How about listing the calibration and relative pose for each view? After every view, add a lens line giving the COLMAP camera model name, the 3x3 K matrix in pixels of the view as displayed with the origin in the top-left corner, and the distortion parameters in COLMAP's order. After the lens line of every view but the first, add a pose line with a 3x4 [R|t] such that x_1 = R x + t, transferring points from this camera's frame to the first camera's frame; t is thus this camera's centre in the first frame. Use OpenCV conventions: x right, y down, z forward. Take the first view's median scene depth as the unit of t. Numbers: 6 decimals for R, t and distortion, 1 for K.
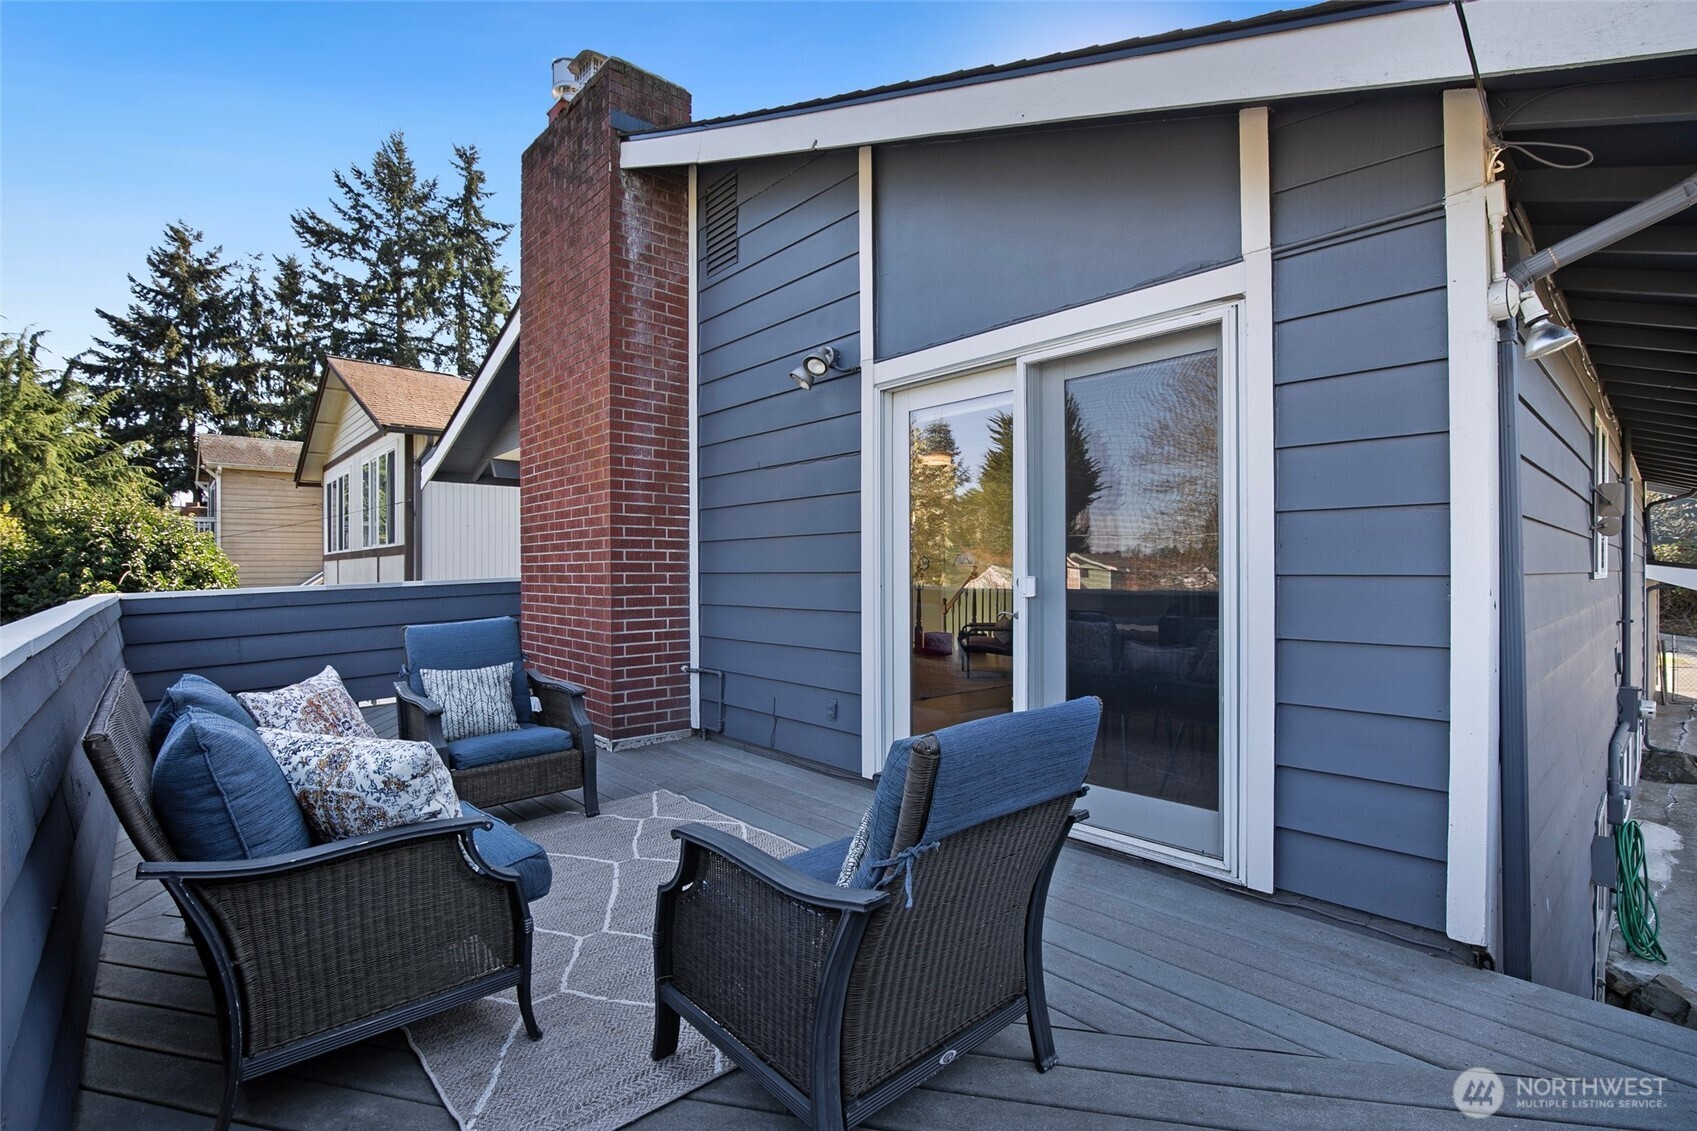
lens RADIAL K [[759.0, 0, 836.1], [0, 759.0, 570.3], [0, 0, 1]] dist [0.016719, -0.004963]
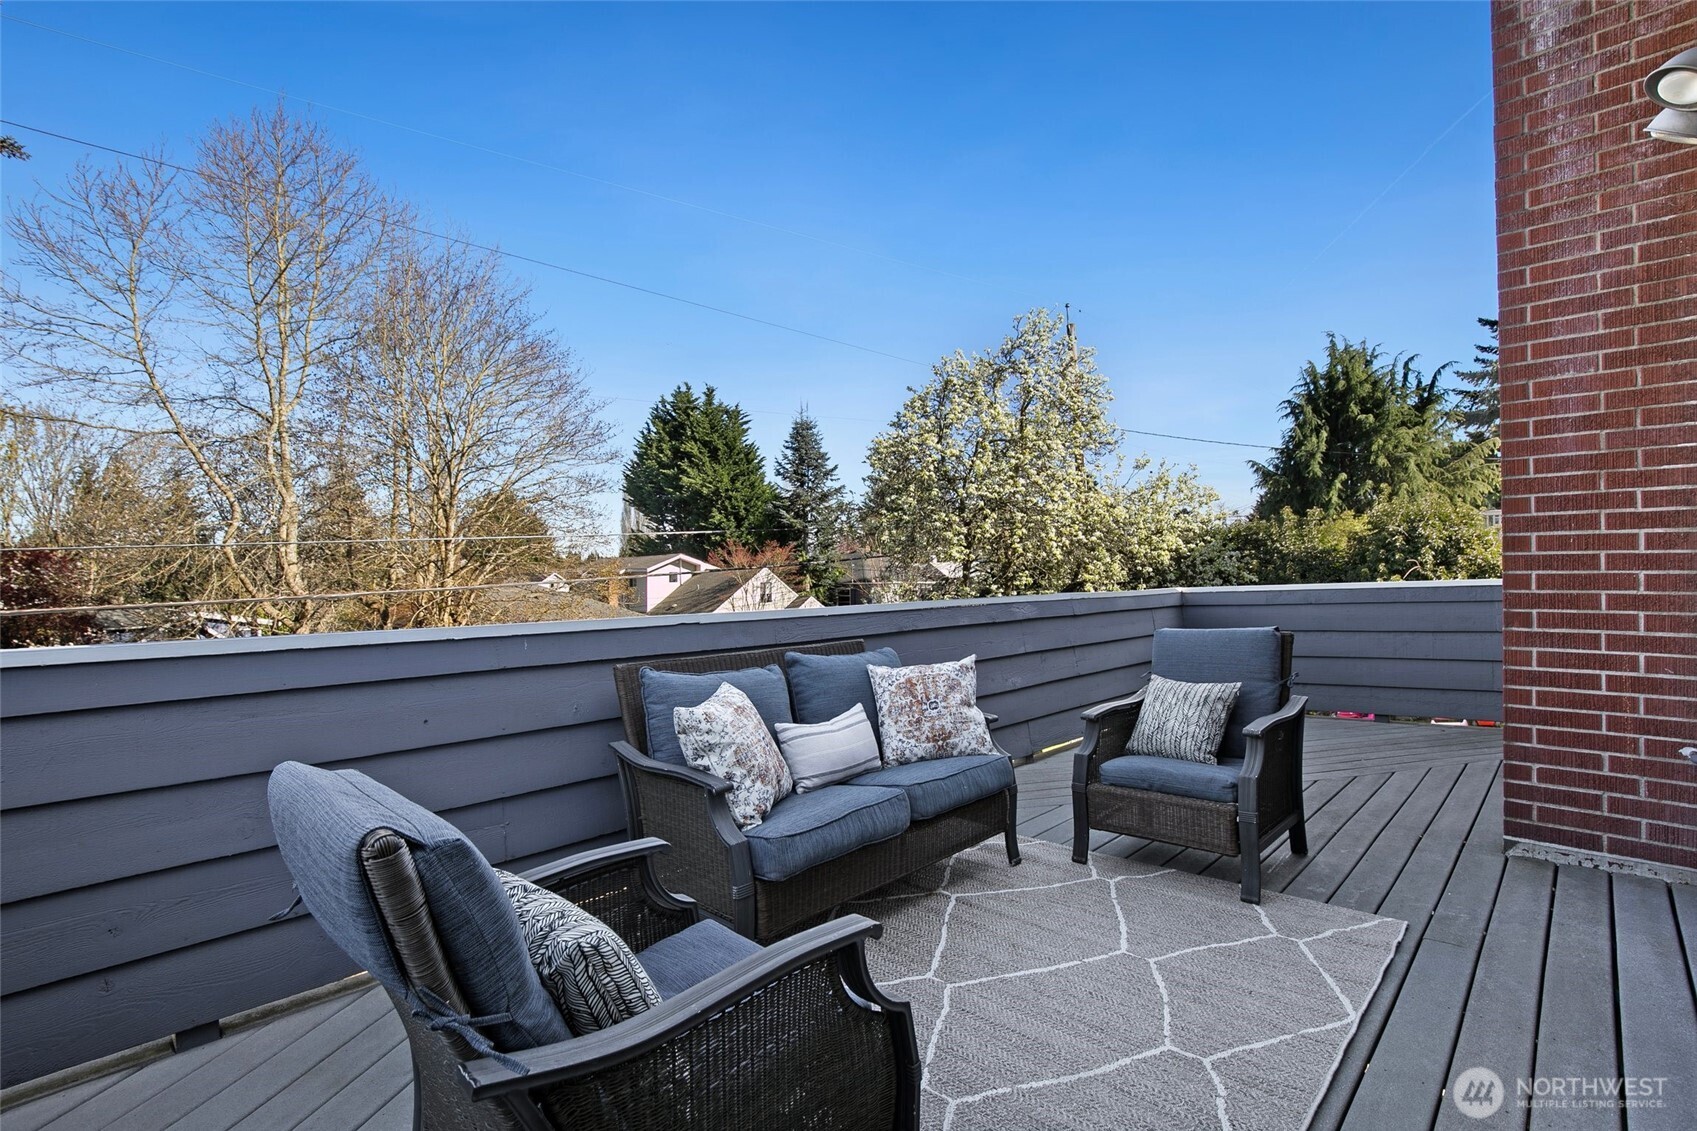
lens RADIAL K [[759.0, 0, 838.1], [0, 759.0, 571.3], [0, 0, 1]] dist [0.016719, -0.004963]
pose [[0.129356, -0.001959, -0.991596, 0.259498], [0.011656, 0.999932, -0.000455, -0.002971], [0.991530, -0.011499, 0.129370, 0.359064]]
